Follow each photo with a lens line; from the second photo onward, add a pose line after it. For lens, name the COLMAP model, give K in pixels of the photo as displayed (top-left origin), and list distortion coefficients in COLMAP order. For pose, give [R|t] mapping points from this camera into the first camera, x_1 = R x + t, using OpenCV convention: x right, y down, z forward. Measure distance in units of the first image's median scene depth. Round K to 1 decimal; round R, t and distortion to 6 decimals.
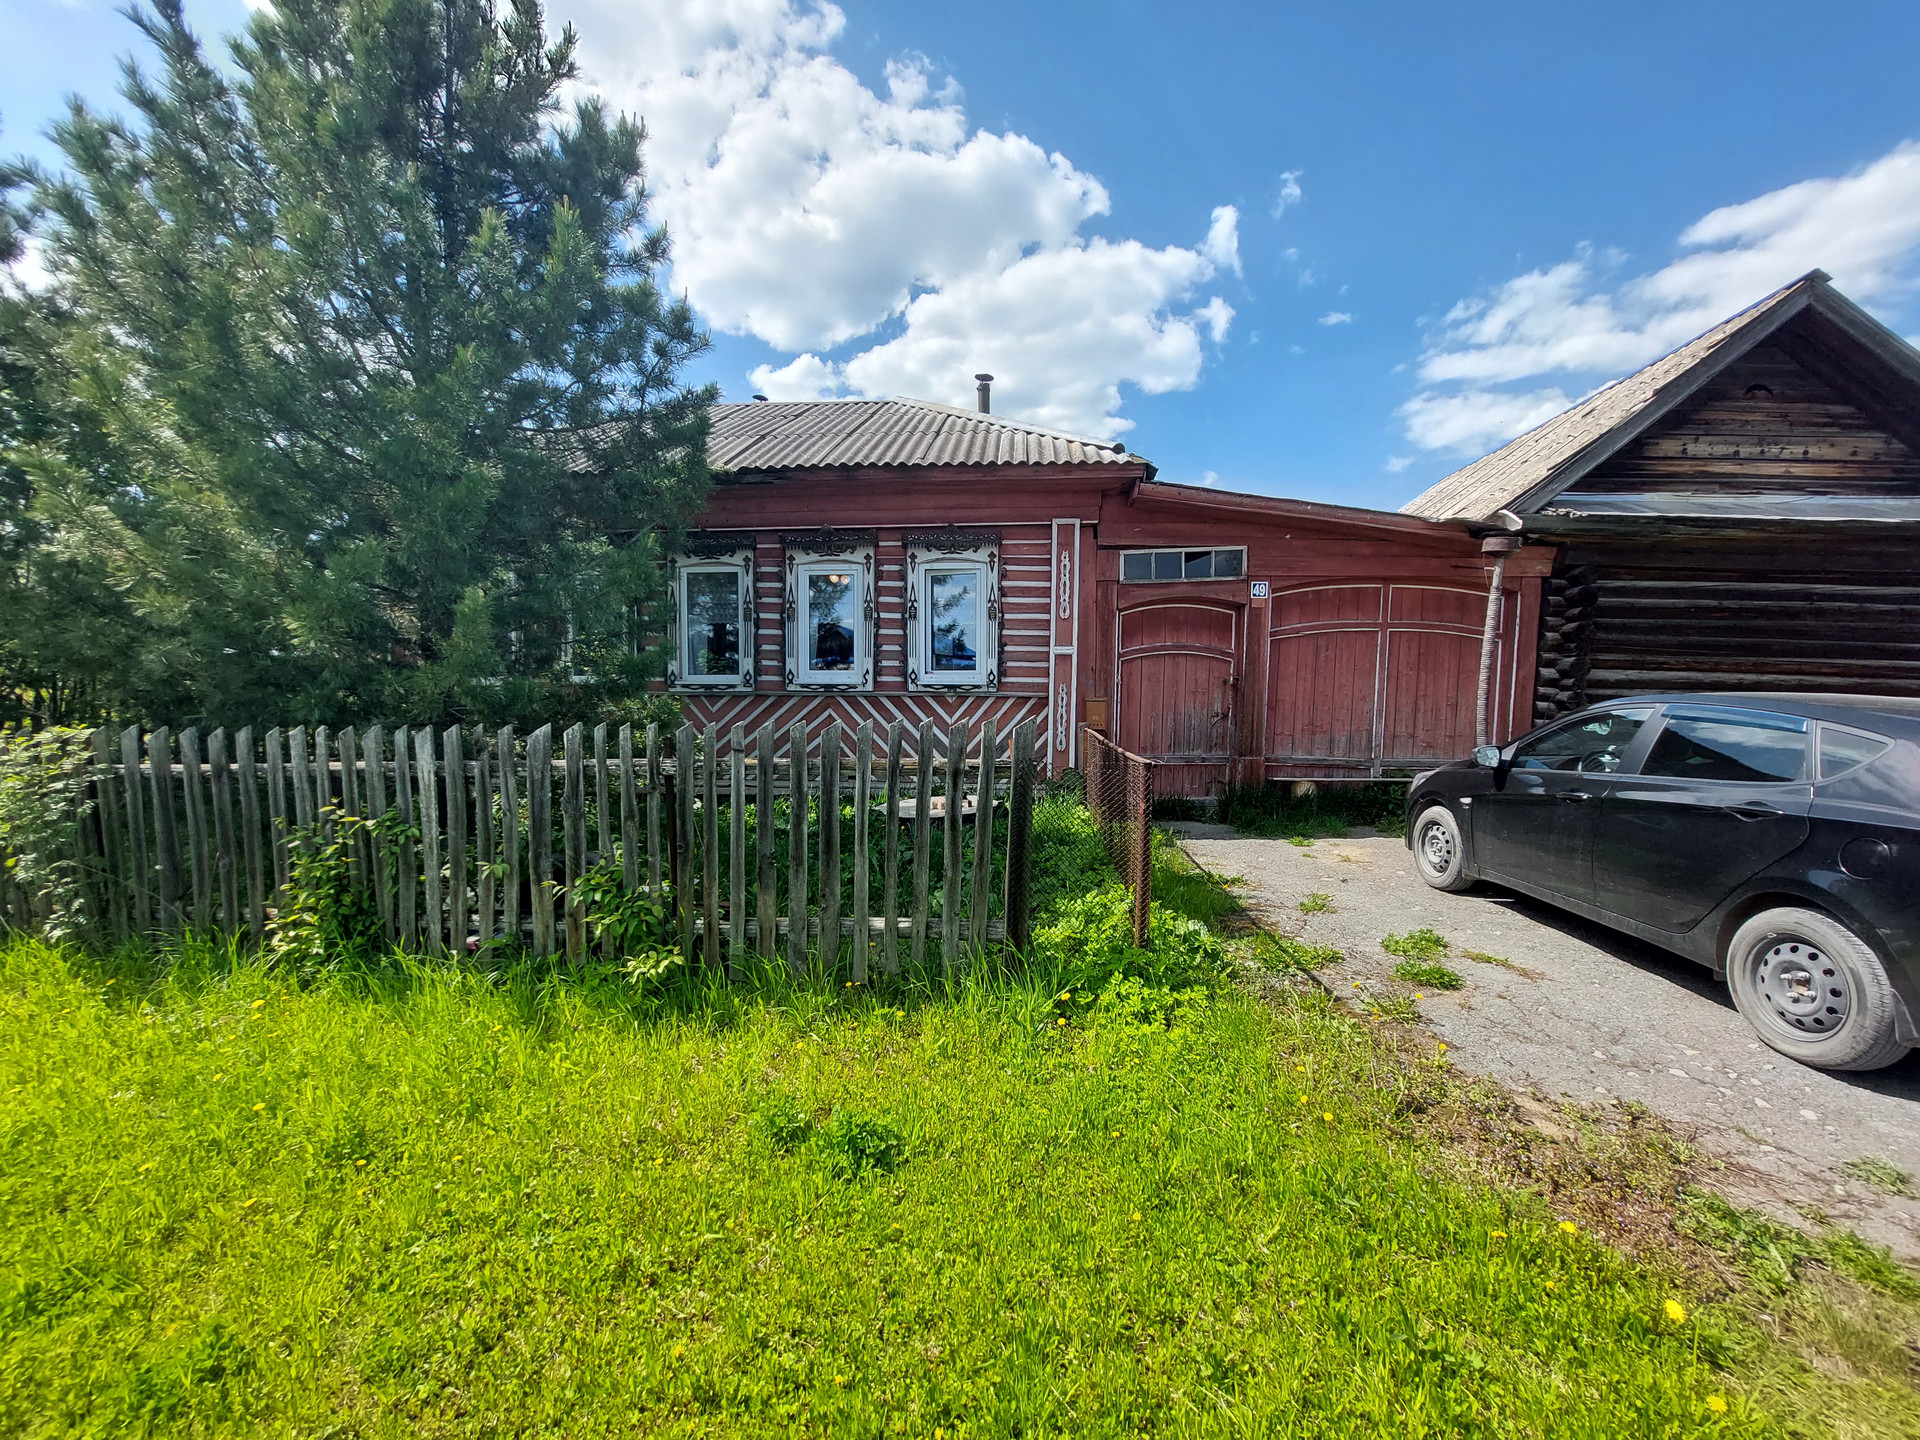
lens RADIAL K [[759.8, 0, 958.1], [0, 759.8, 726.5], [0, 0, 1]] dist [-0.016337, -0.000212]
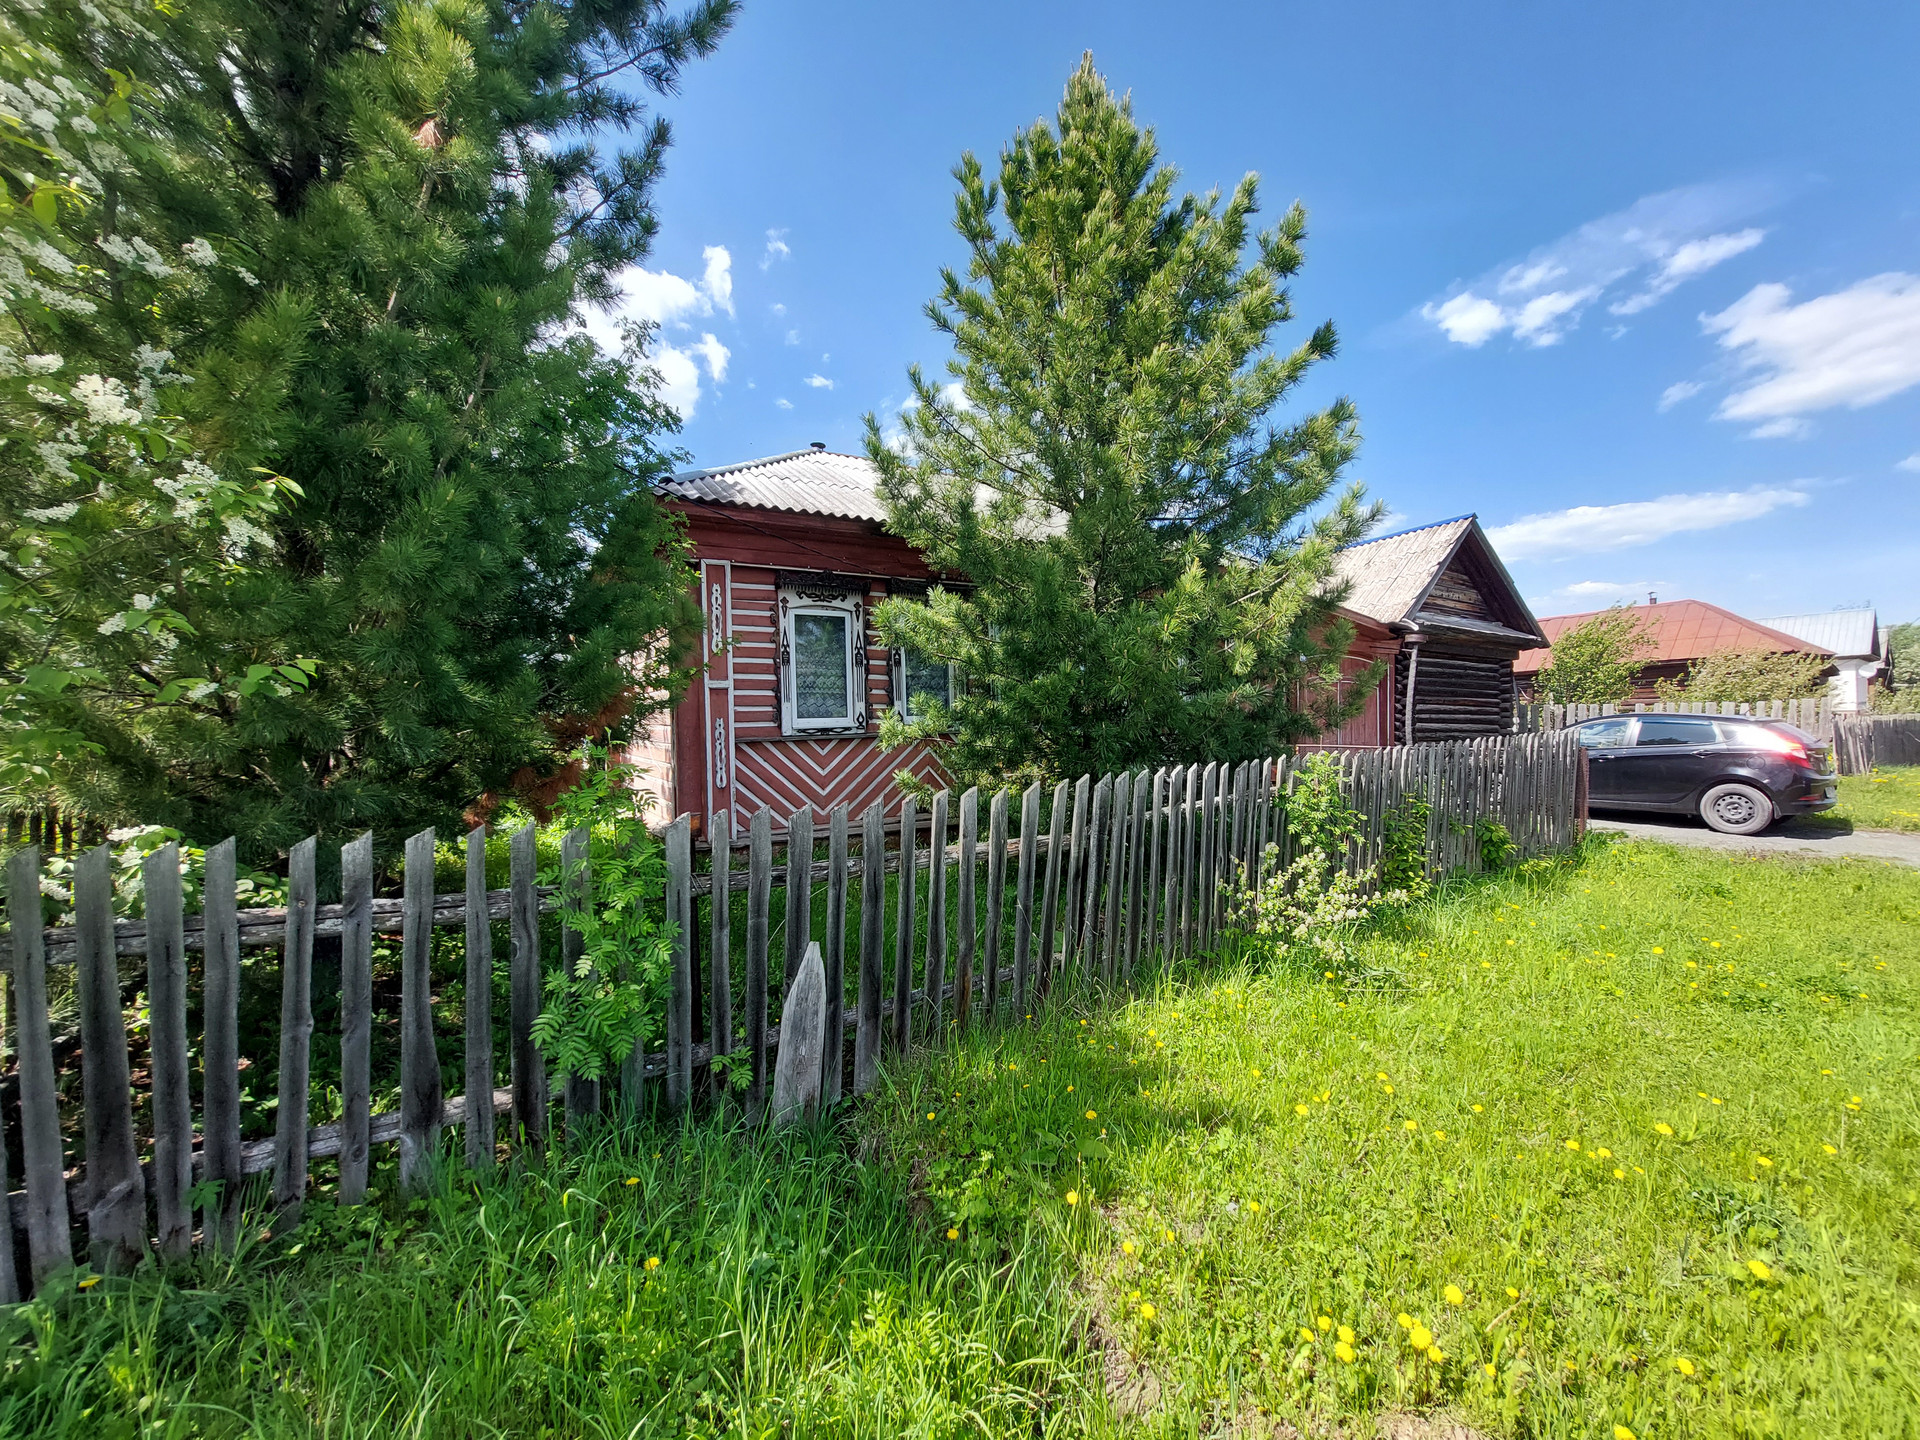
lens RADIAL K [[759.8, 0, 965.6], [0, 759.8, 717.0], [0, 0, 1]] dist [-0.016337, -0.000212]
pose [[0.797940, -0.019115, 0.602434, -0.474207], [0.061164, 0.996905, -0.049383, -0.007743], [-0.599626, 0.076252, 0.796640, 0.071381]]
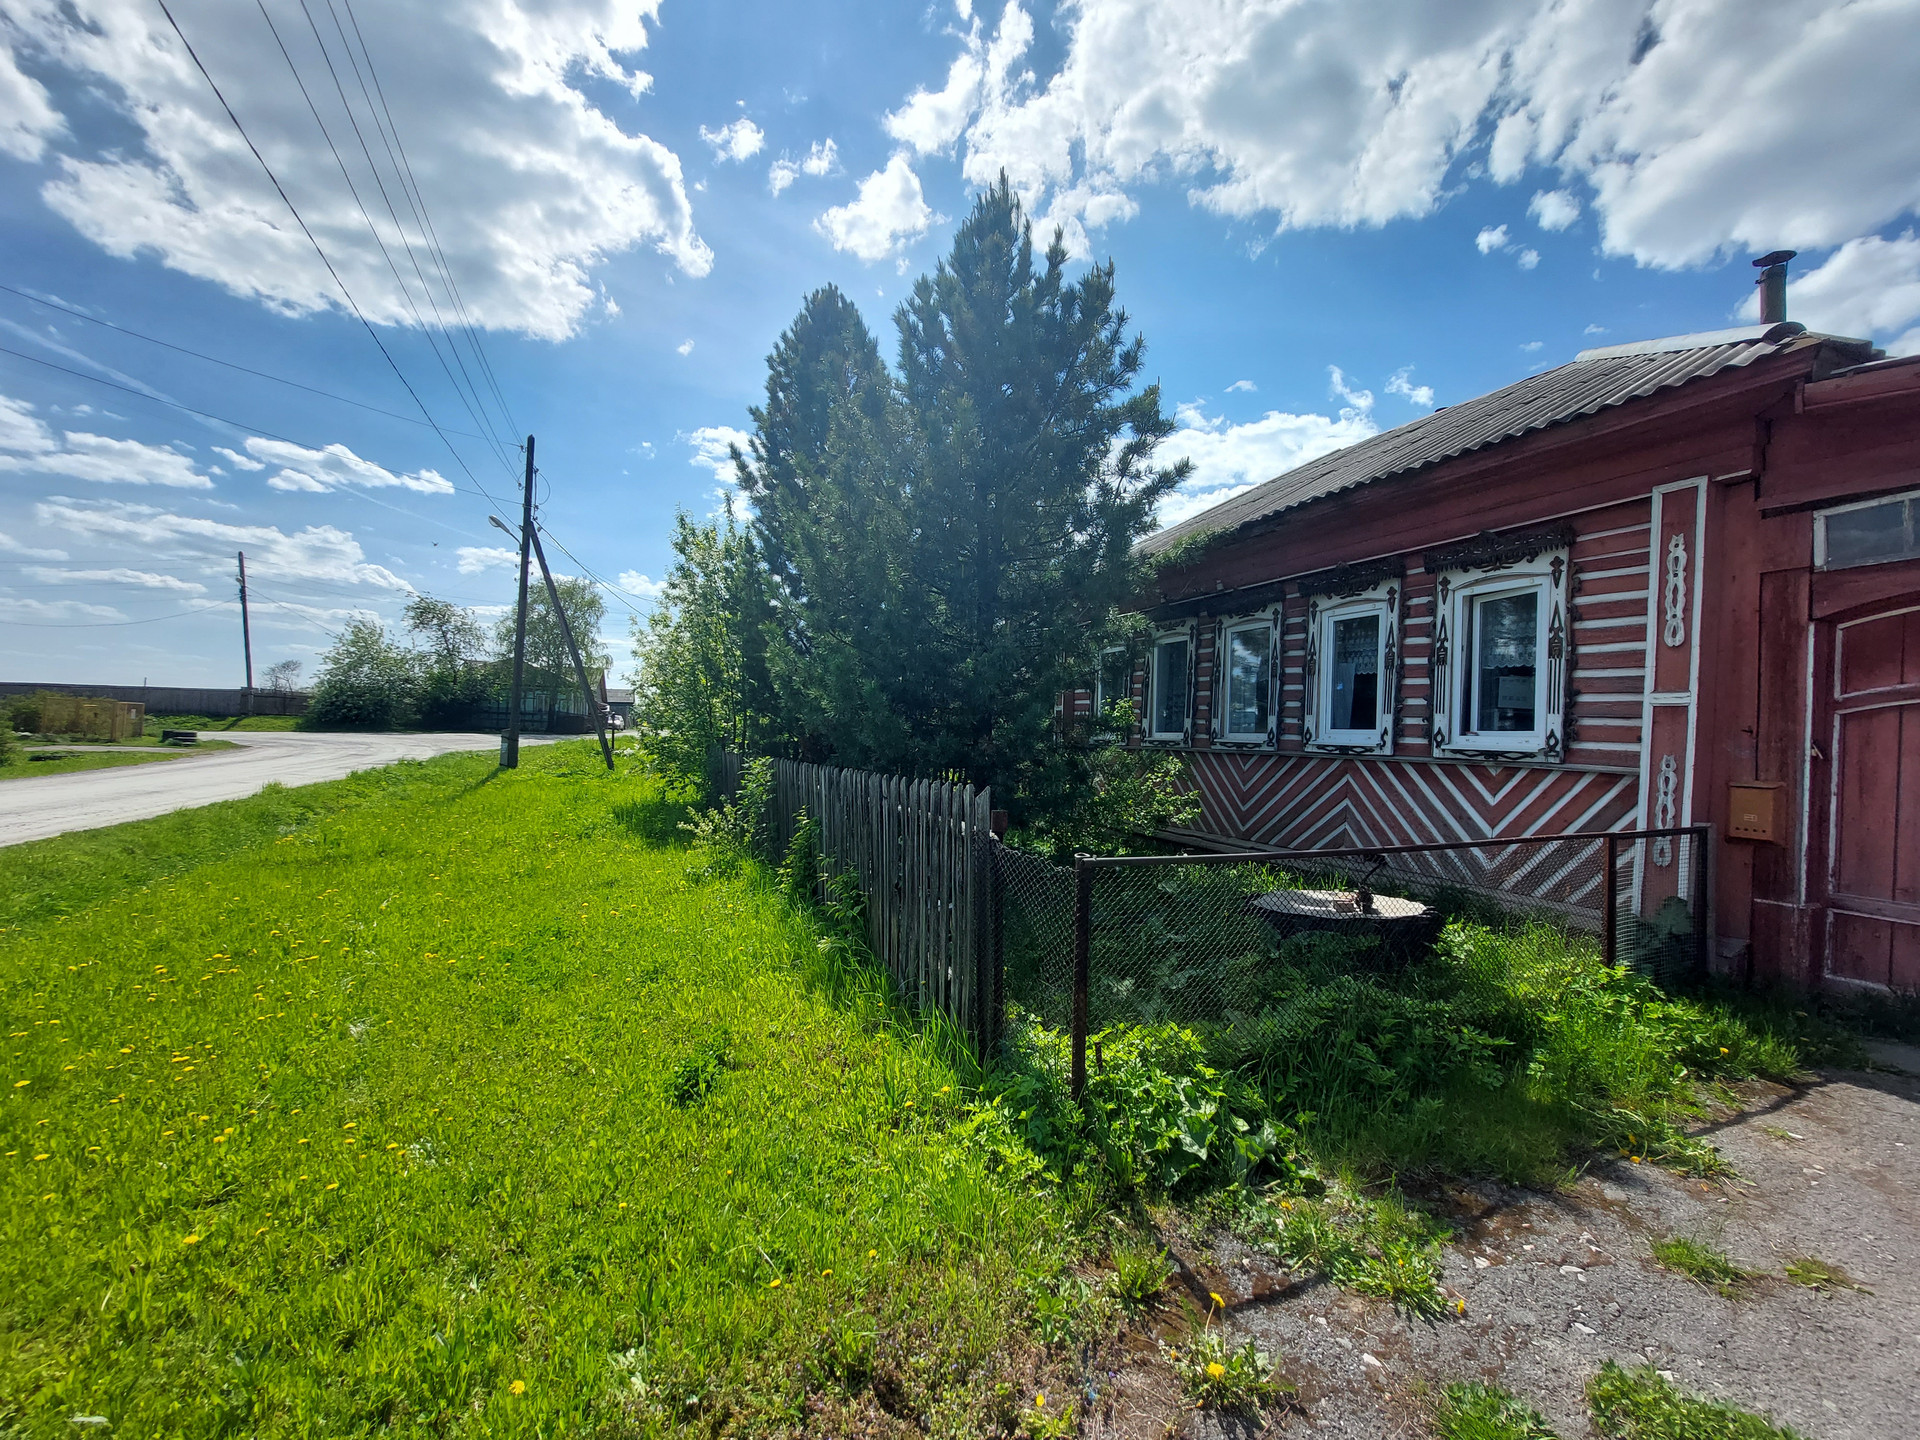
lens RADIAL K [[759.8, 0, 961.6], [0, 759.8, 732.8], [0, 0, 1]] dist [-0.016337, -0.000212]
pose [[0.462917, 0.011037, -0.886333, 0.391577], [-0.064996, 0.997653, -0.021523, -0.024238], [0.884016, 0.067572, 0.462548, 0.226593]]
